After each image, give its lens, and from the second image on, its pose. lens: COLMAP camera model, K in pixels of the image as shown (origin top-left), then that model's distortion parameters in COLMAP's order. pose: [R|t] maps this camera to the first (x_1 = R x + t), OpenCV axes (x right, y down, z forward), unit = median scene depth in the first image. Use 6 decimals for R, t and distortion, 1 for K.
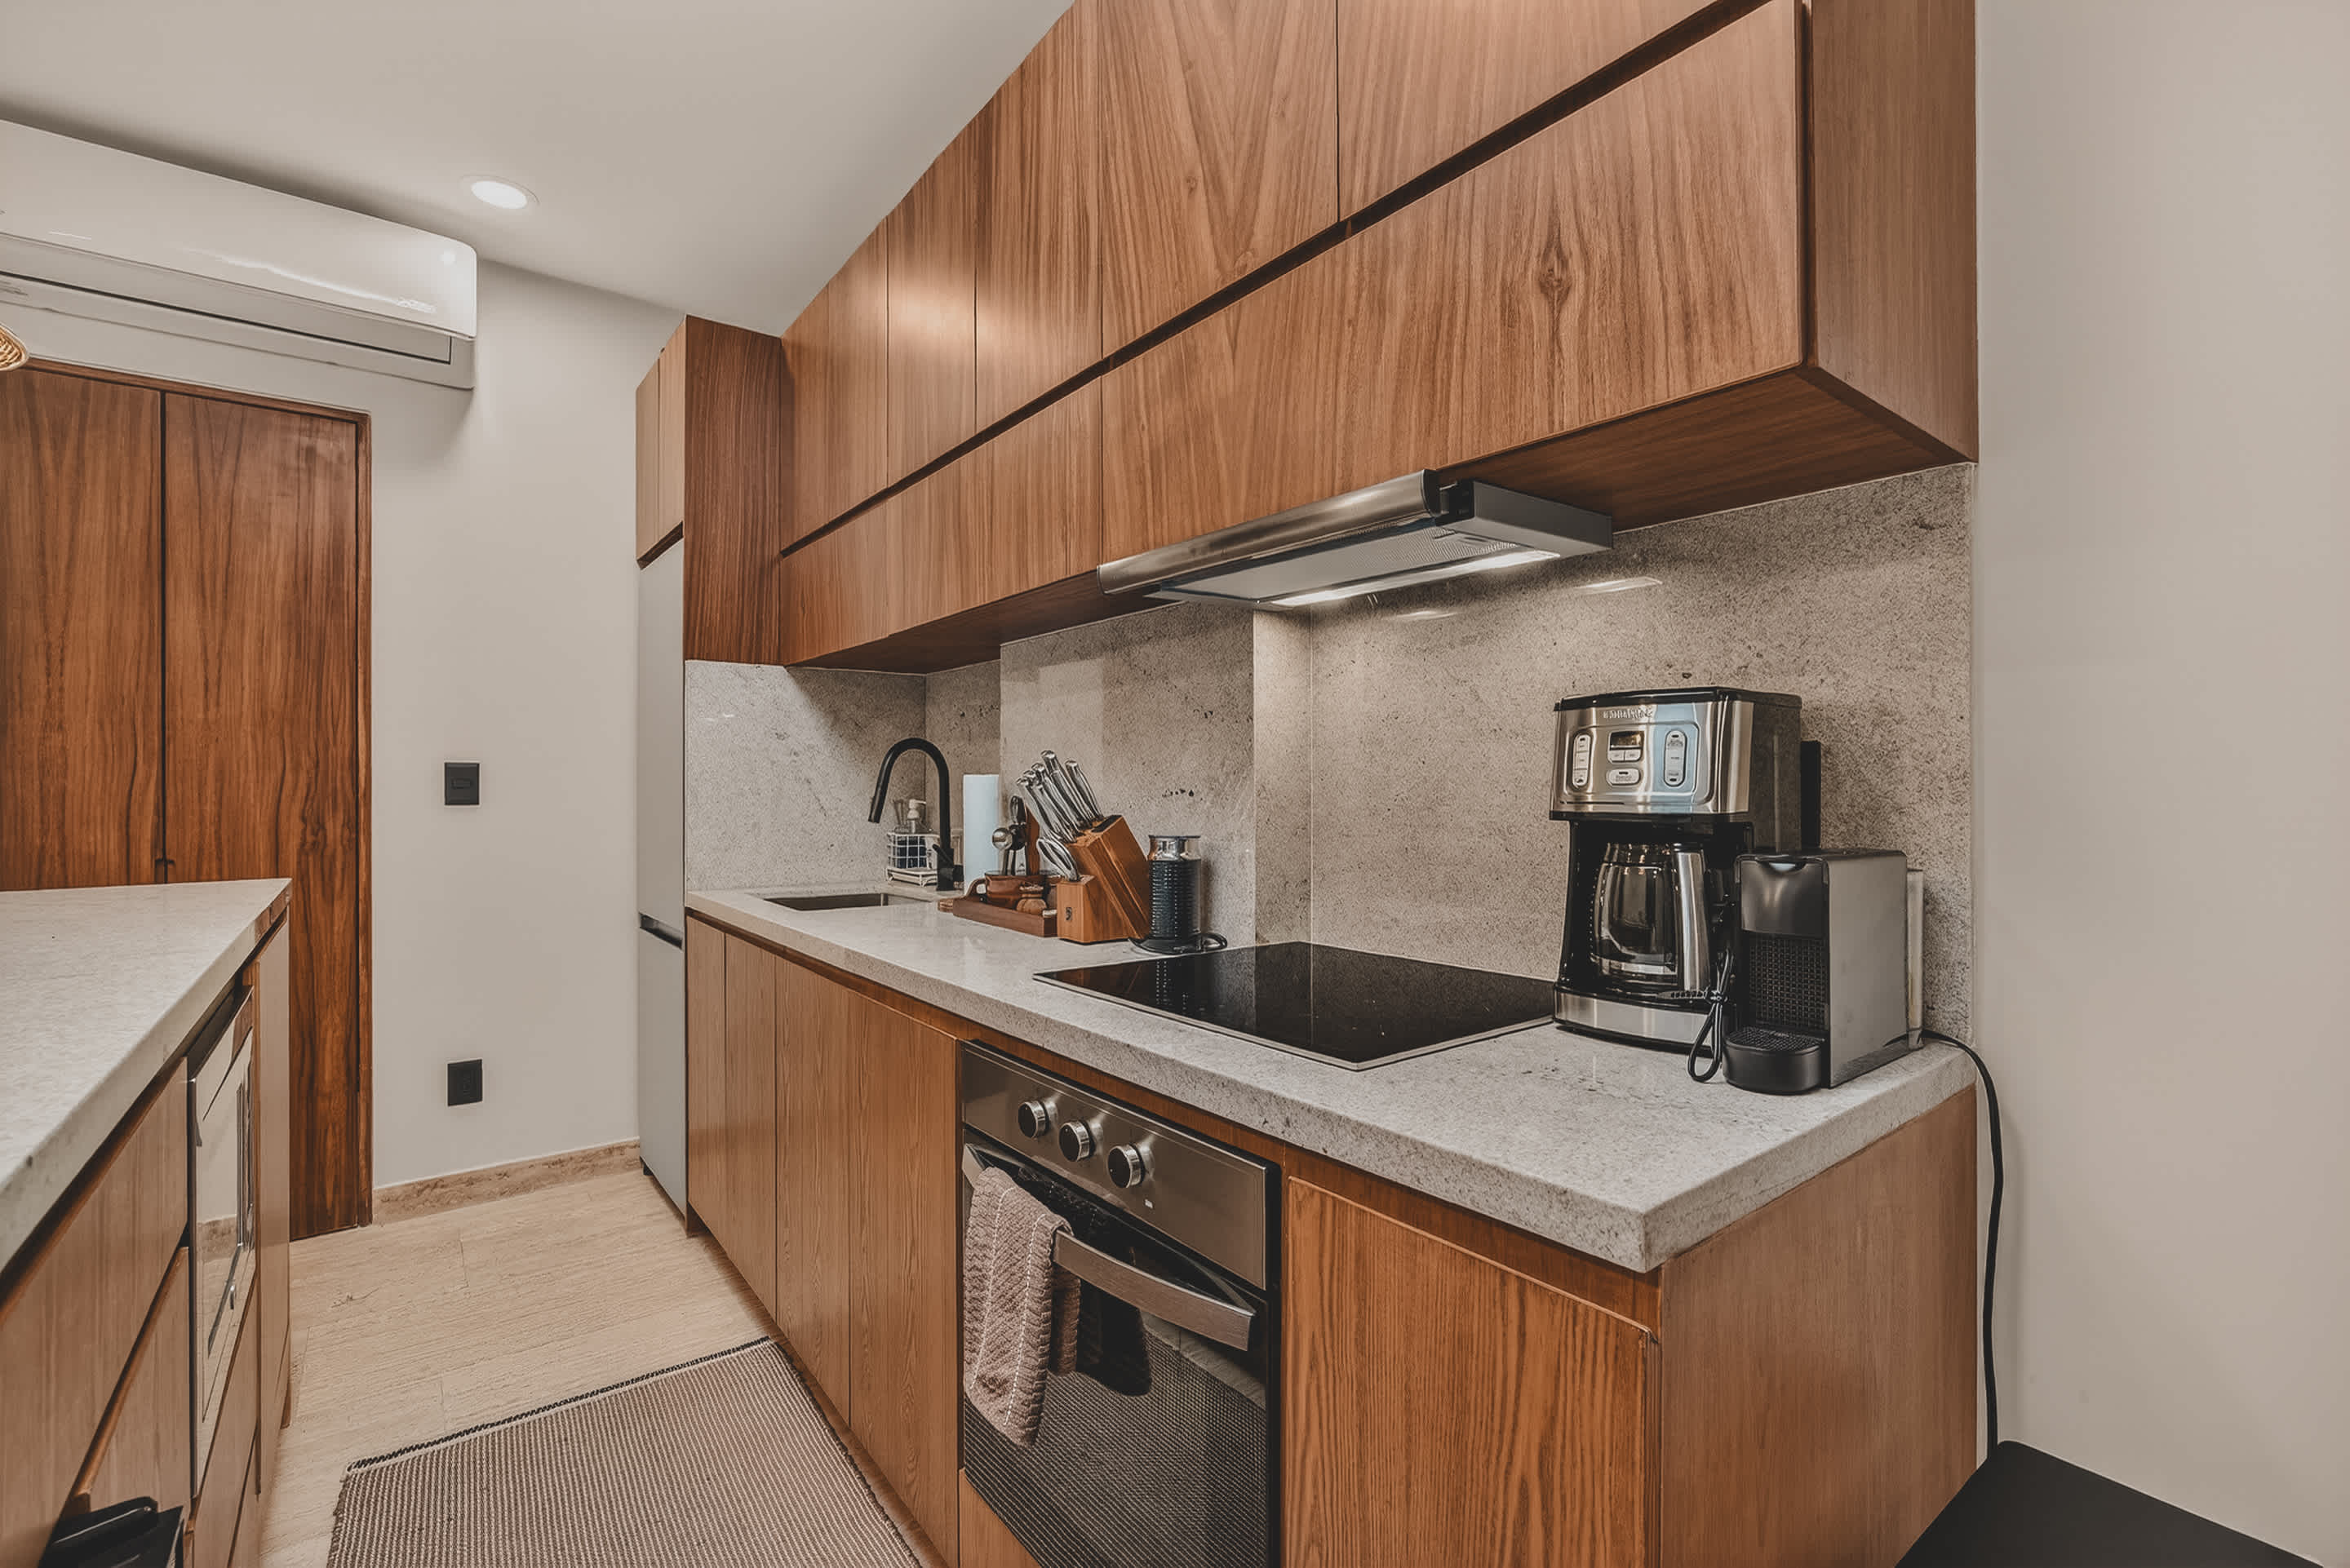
lens RADIAL K [[1034.0, 0, 1170.6], [0, 1034.0, 780.4], [0, 0, 1]] dist [-0.025770, 0.011336]
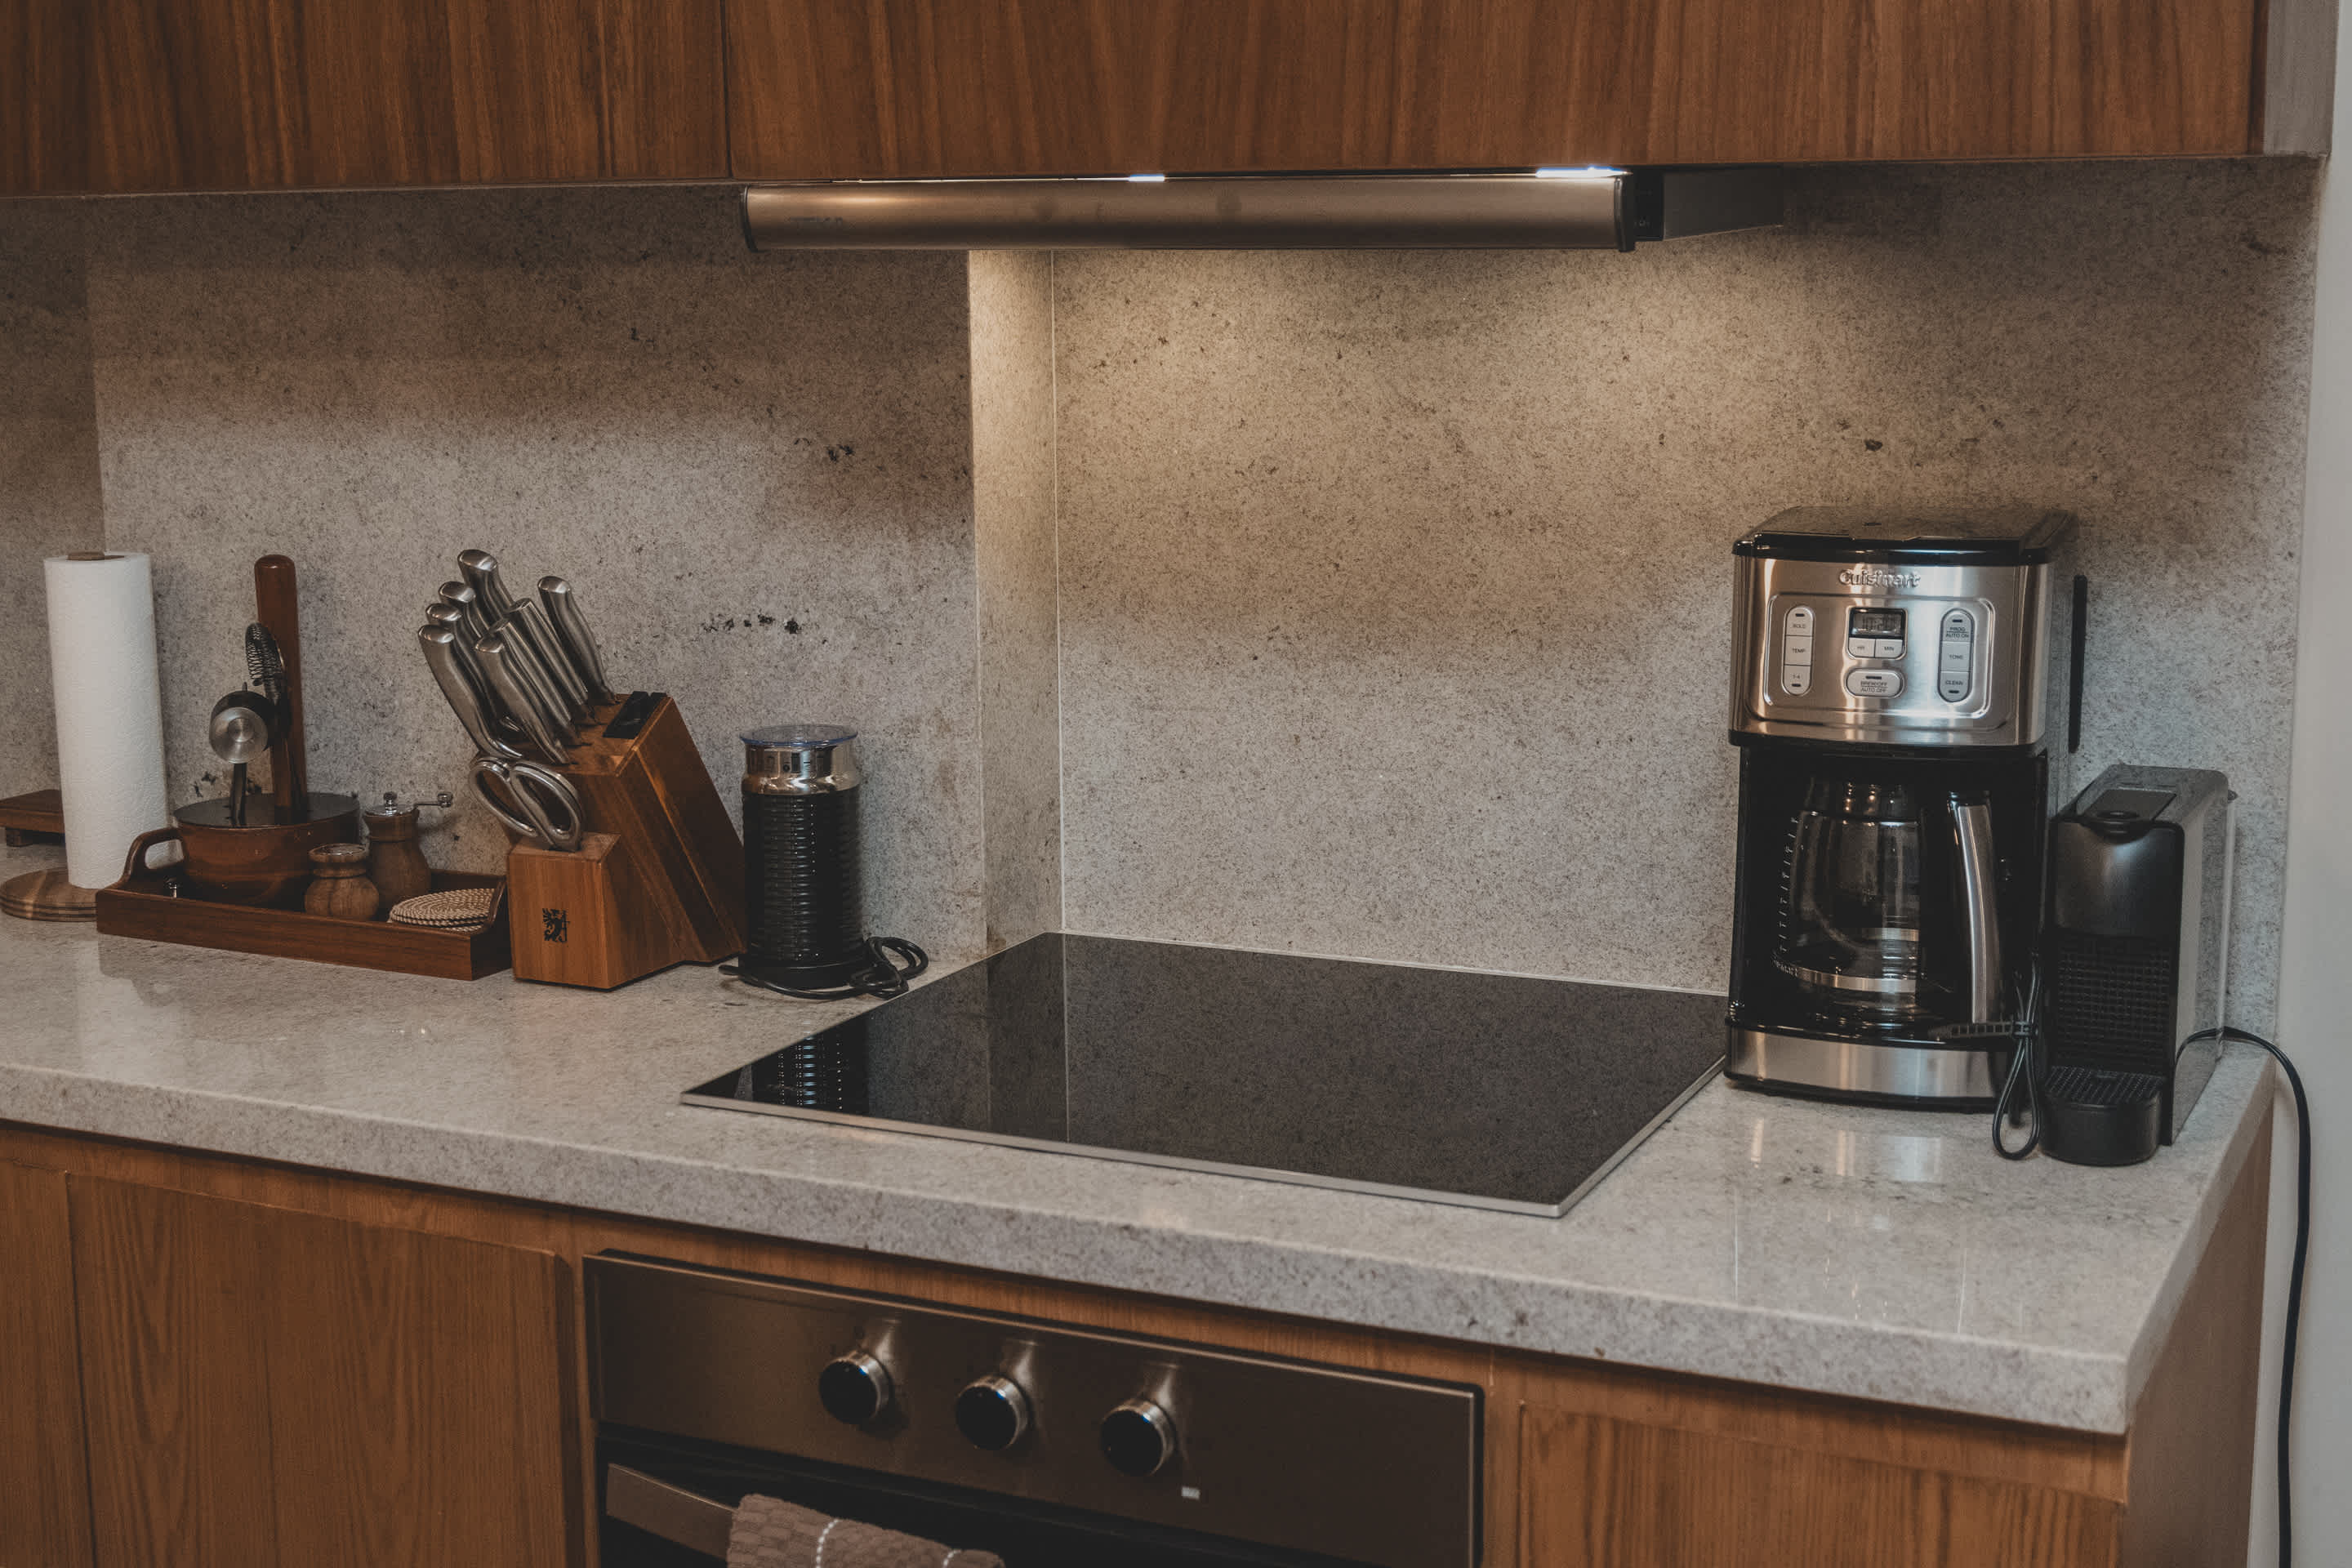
lens RADIAL K [[3109.5, 0, 1176.0], [0, 3109.5, 784.0], [0, 0, 1]] dist [0.009940, -0.110661]
pose [[0.889727, -0.090184, 0.447496, -0.448575], [0.006673, 0.982756, 0.184787, -0.170950], [-0.456444, -0.161424, 0.874986, -0.255594]]
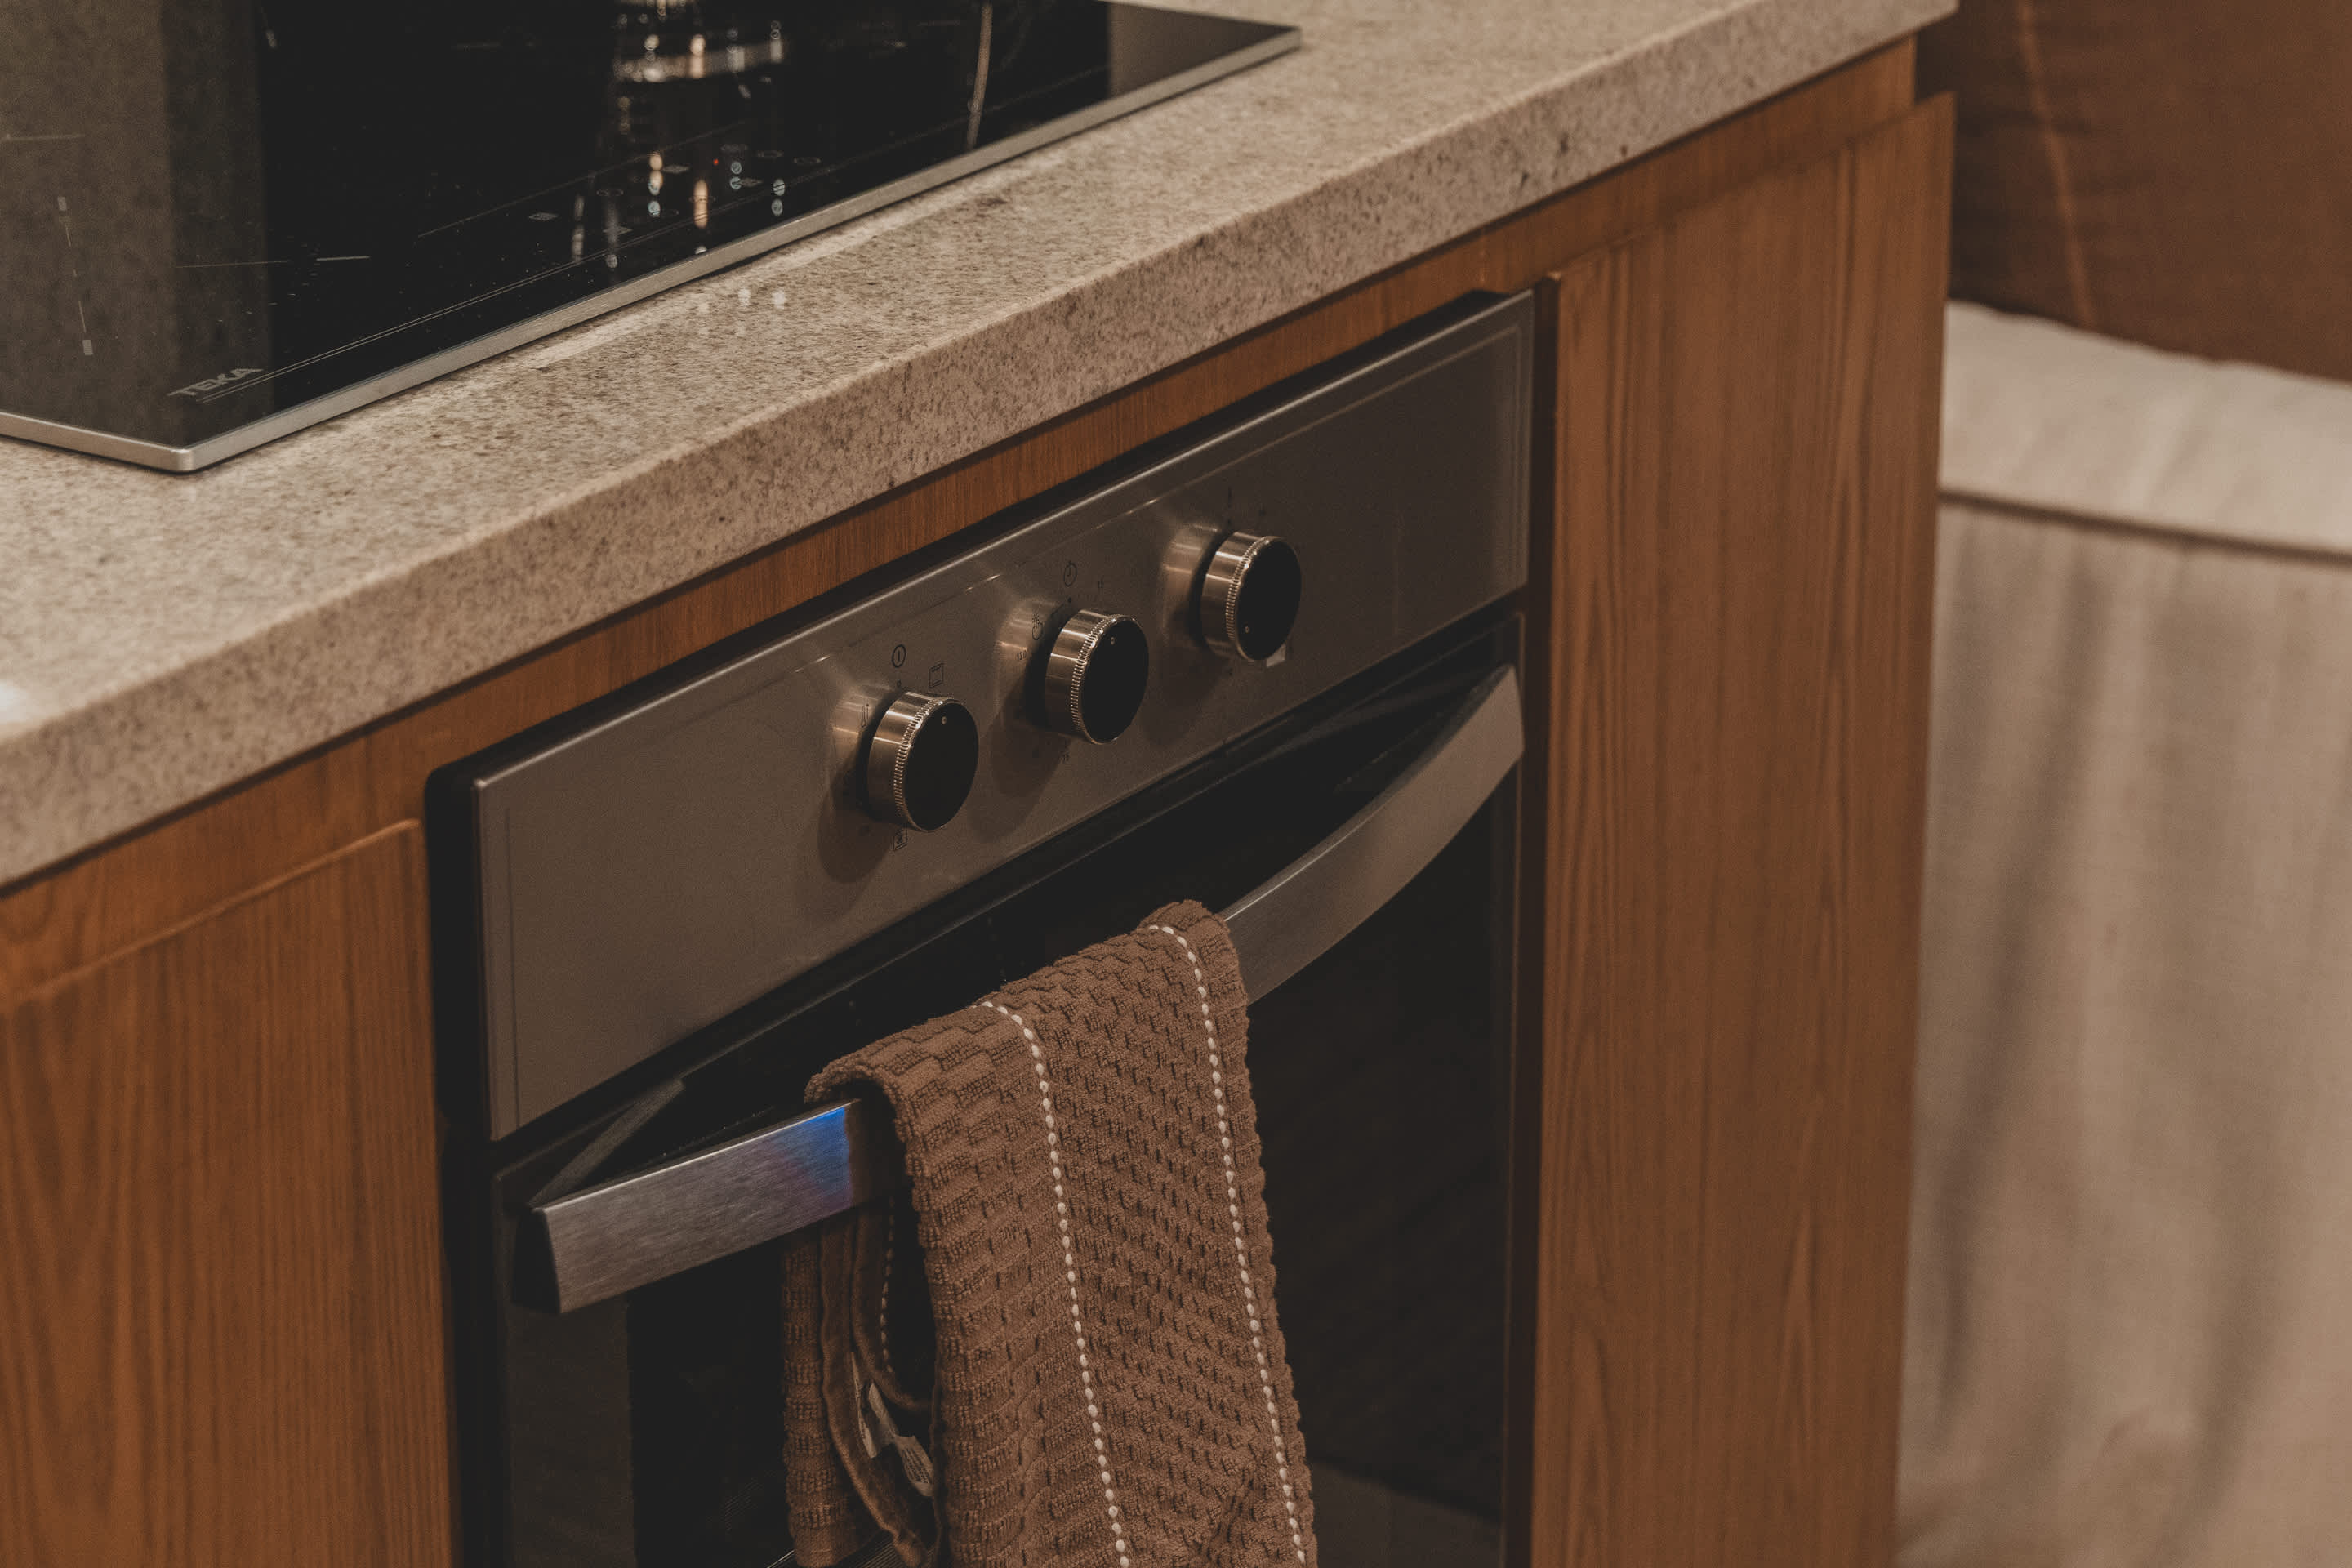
lens RADIAL K [[6358.6, 0, 1176.0], [0, 6358.6, 784.0], [0, 0, 1]] dist [0.022173, -0.057446]
pose [[-0.335419, -0.326675, 0.883616, -1.074358], [-0.004868, 0.938541, 0.345133, -0.149357], [-0.942056, 0.111463, -0.316395, 0.989480]]
